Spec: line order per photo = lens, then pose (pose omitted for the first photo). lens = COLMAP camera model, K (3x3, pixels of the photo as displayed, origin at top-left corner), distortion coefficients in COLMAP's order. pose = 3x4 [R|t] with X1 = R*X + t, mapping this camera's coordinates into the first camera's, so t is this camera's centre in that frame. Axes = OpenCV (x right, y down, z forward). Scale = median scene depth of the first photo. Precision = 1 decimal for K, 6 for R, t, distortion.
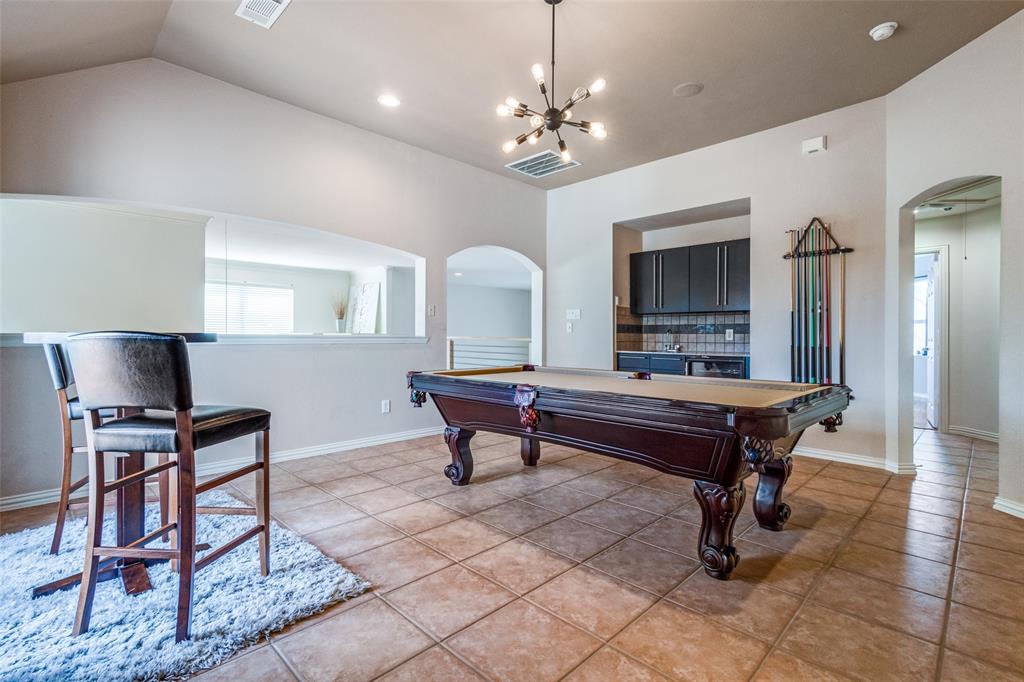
lens RADIAL K [[475.8, 0, 512.0], [0, 475.8, 341.0], [0, 0, 1]] dist [0.016750, -0.000237]
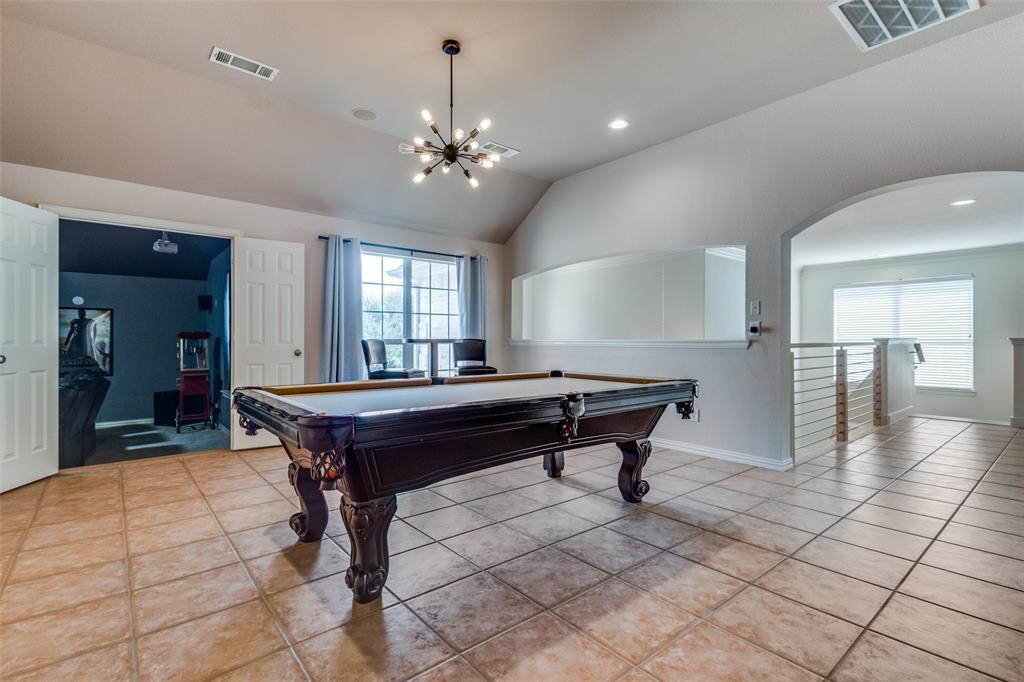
lens RADIAL K [[475.8, 0, 512.0], [0, 475.8, 341.0], [0, 0, 1]] dist [0.016750, -0.000237]
pose [[-0.094636, -0.004824, -0.995500, 1.231836], [-0.014369, 0.999891, -0.003479, -0.000977], [0.995408, 0.013975, -0.094695, 1.266251]]
